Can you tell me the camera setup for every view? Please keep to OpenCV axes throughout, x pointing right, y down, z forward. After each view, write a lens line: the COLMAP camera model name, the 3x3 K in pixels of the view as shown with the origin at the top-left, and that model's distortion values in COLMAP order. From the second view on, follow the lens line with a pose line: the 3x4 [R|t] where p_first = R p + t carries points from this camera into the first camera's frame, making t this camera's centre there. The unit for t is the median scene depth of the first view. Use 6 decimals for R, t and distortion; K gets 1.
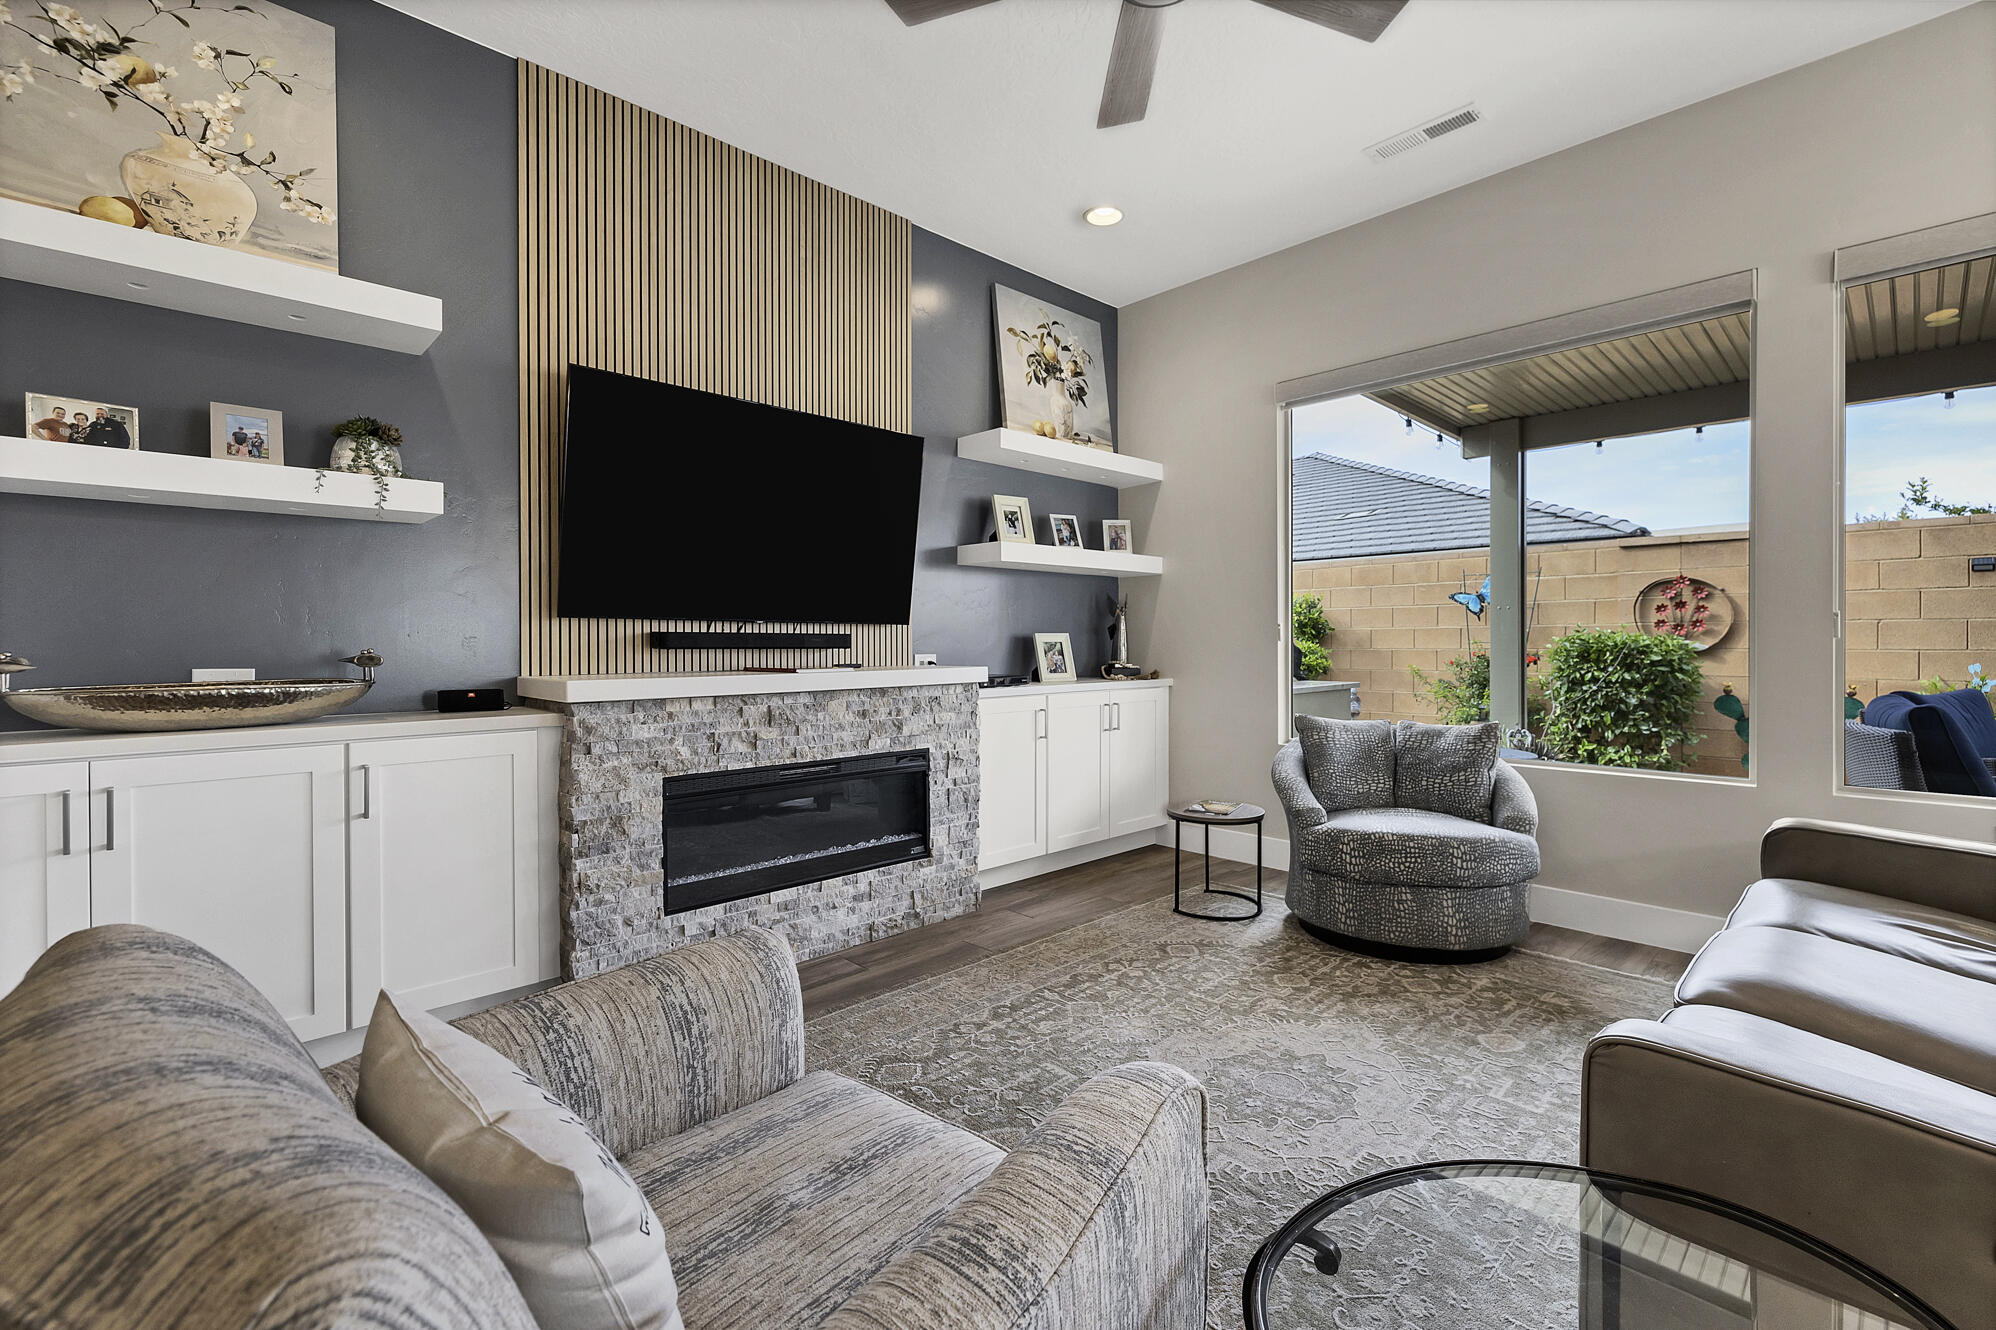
lens RADIAL K [[870.6, 0, 1008.0], [0, 870.6, 643.3], [0, 0, 1]] dist [0.003054, -0.000666]
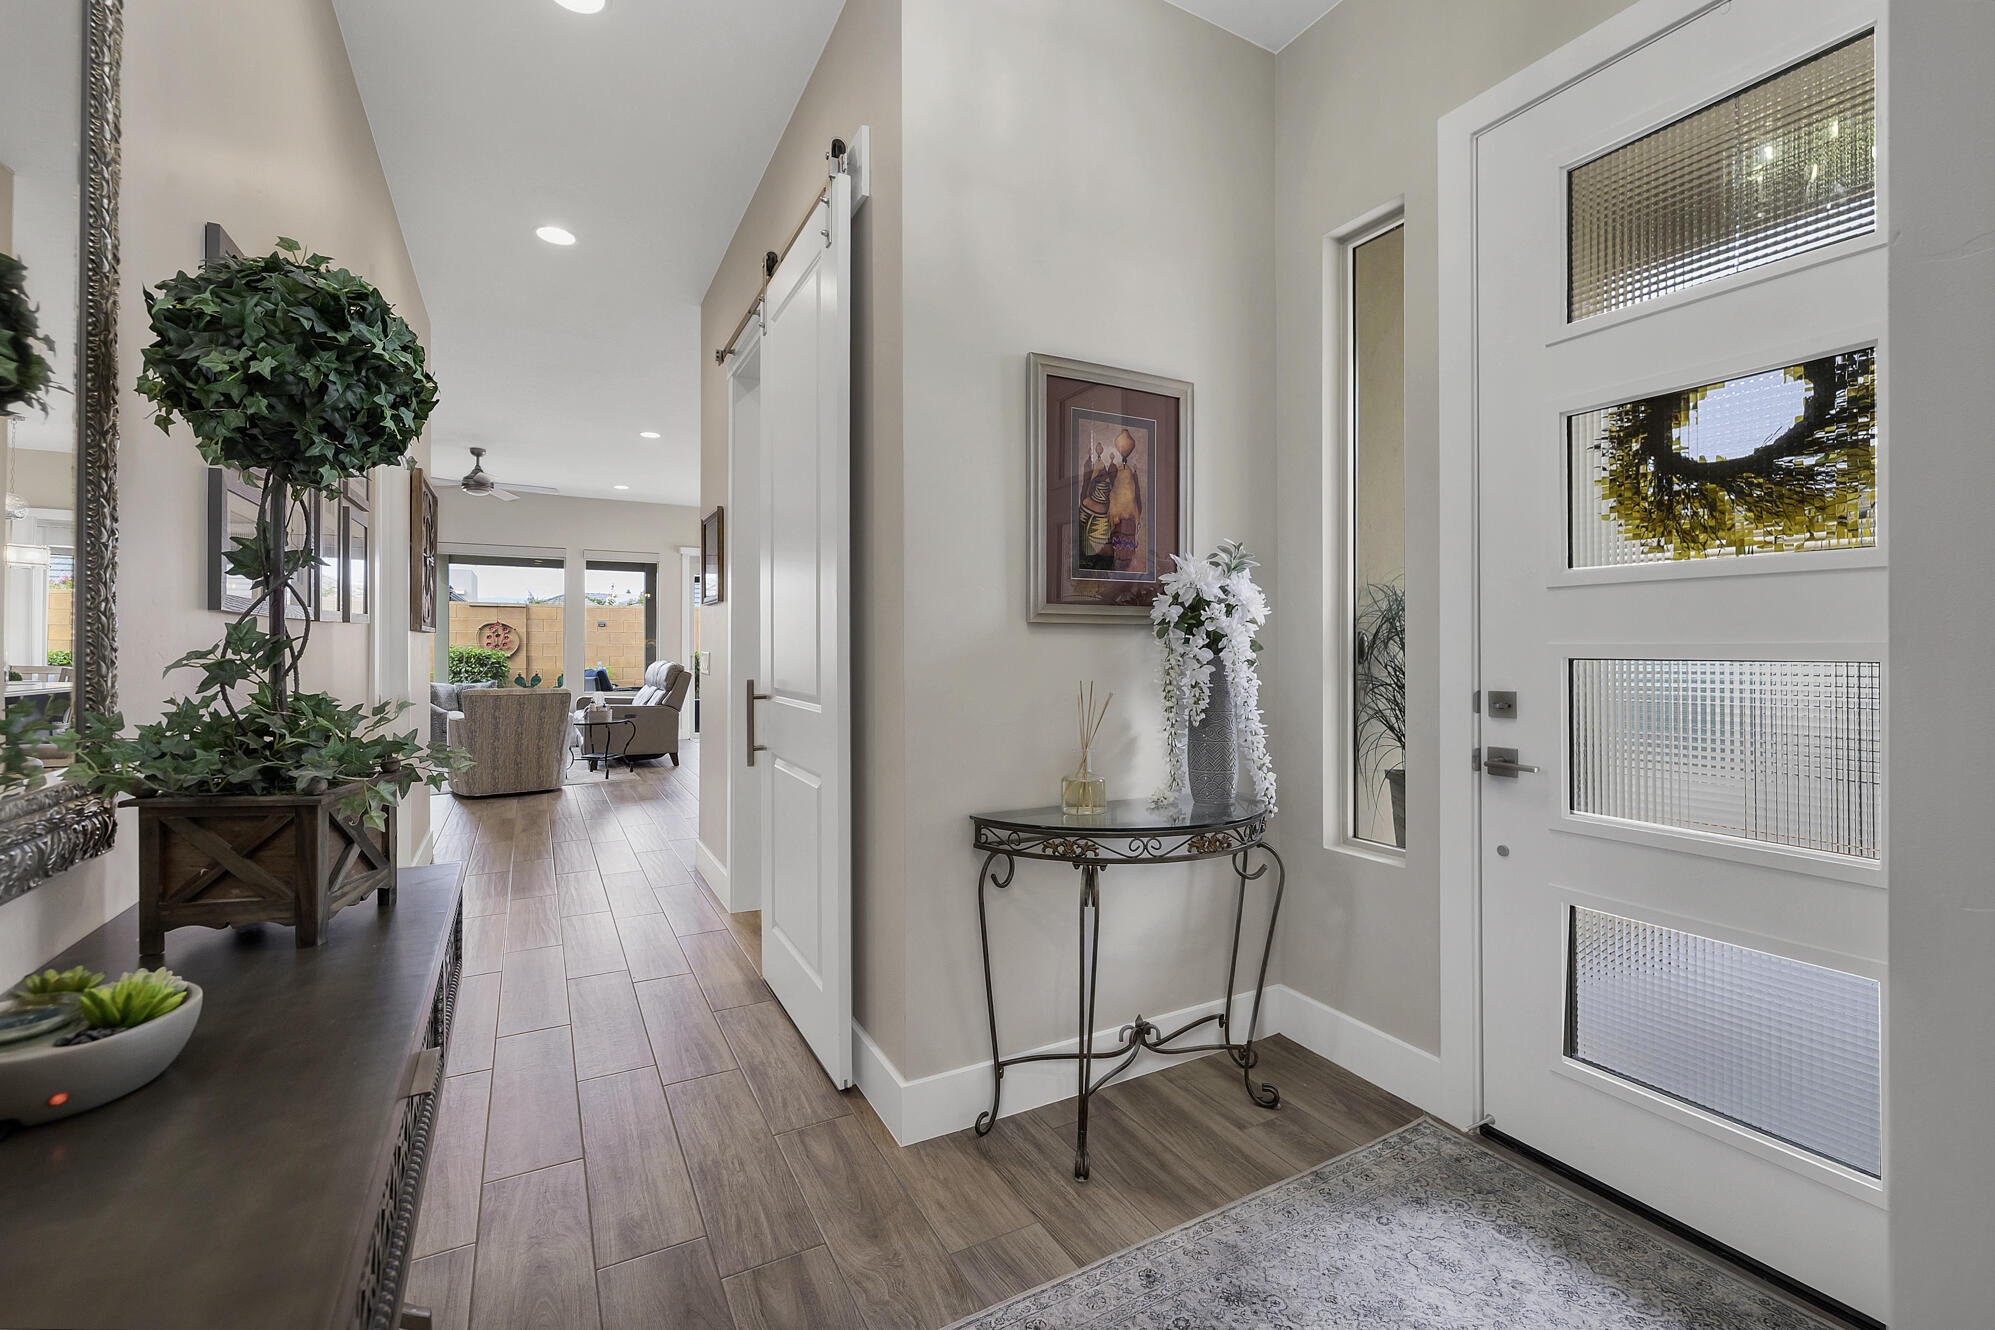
lens RADIAL K [[870.1, 0, 1011.4], [0, 870.1, 648.6], [0, 0, 1]] dist [0.003054, -0.000666]
pose [[0.253201, 0.002820, 0.967409, -1.777163], [0.000213, 0.999996, -0.002970, -0.010751], [-0.967414, 0.000958, 0.253200, -1.389472]]
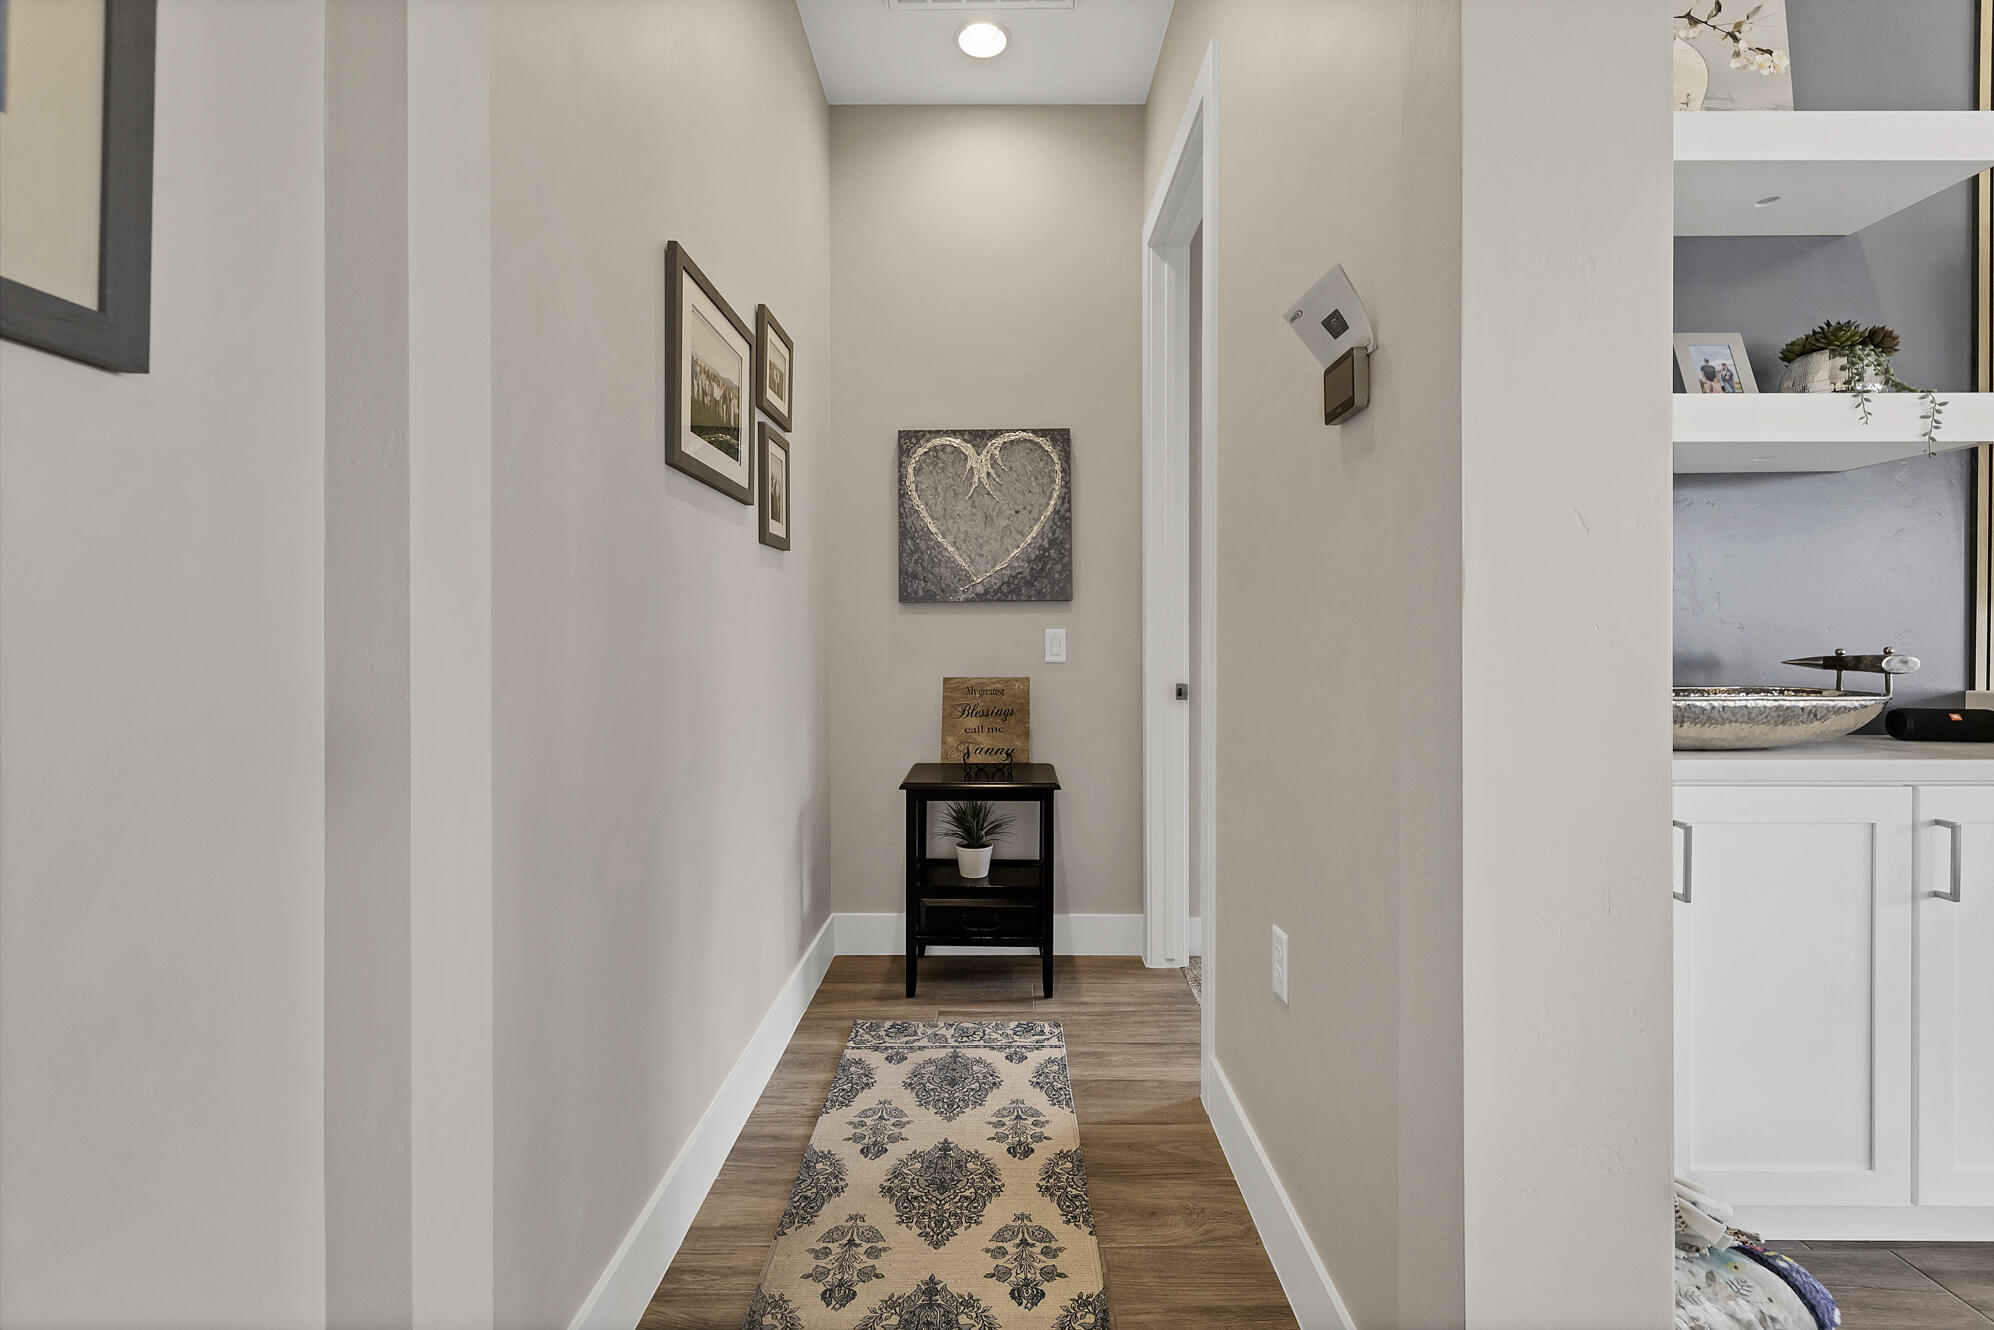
lens RADIAL K [[869.7, 0, 1000.8], [0, 869.7, 638.1], [0, 0, 1]] dist [0.003054, -0.000666]
pose [[0.707180, 0.002573, -0.707029, -0.509708], [-0.003529, 0.999994, 0.000110, 0.001014], [0.707025, 0.002417, 0.707185, 0.008029]]
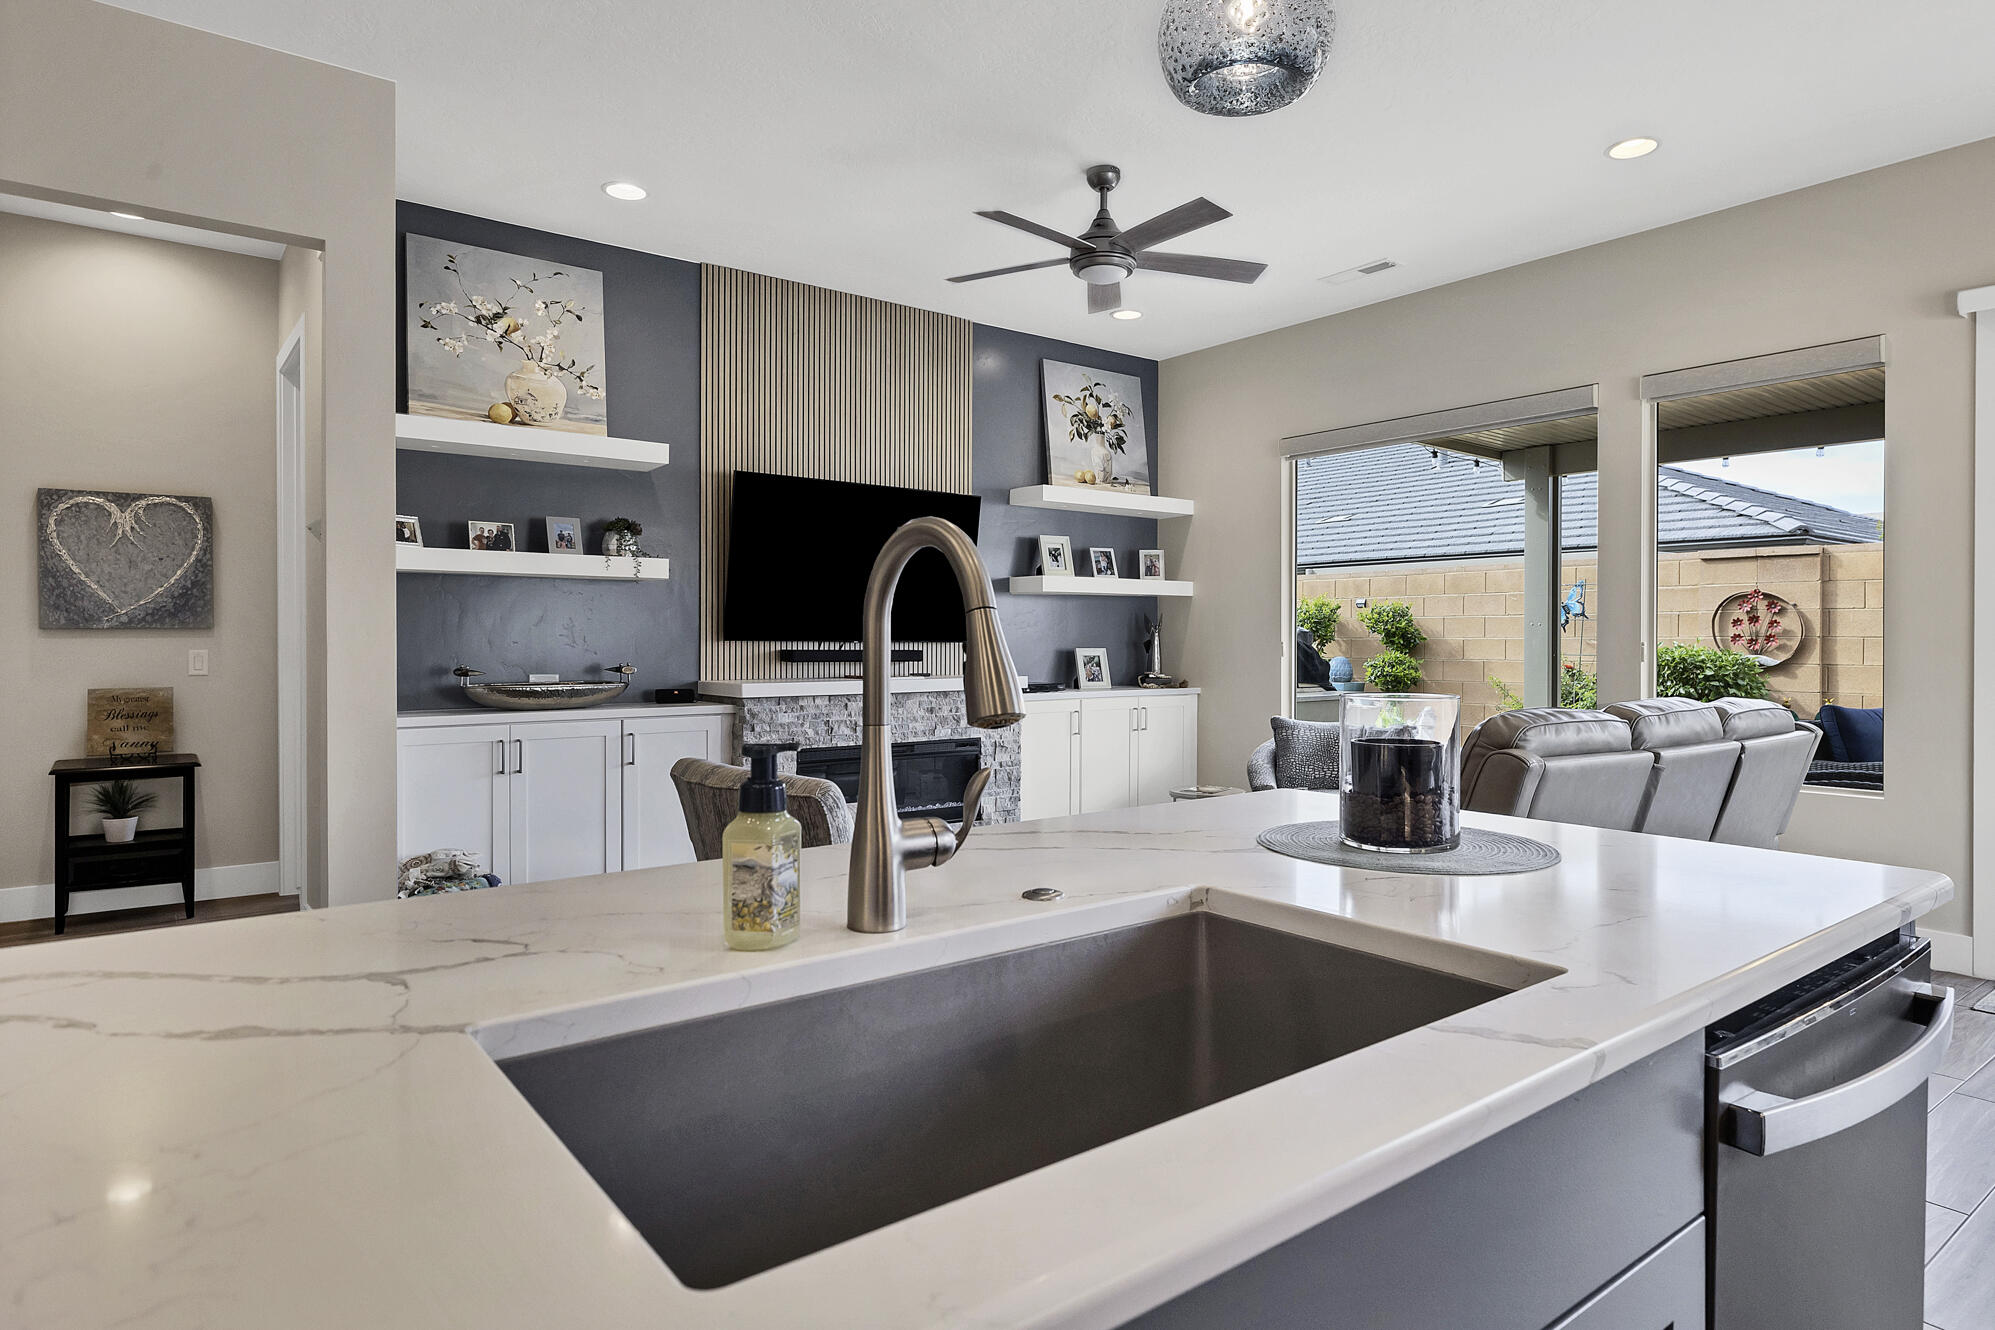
lens RADIAL K [[1129.0, 0, 995.1], [0, 1129.0, 643.7], [0, 0, 1]] dist [0.014731, -0.003470]
pose [[0.991756, 0.006070, -0.128000, 0.148278], [-0.005702, 0.999978, 0.003242, -0.027839], [0.128017, -0.002486, 0.991769, -0.689074]]
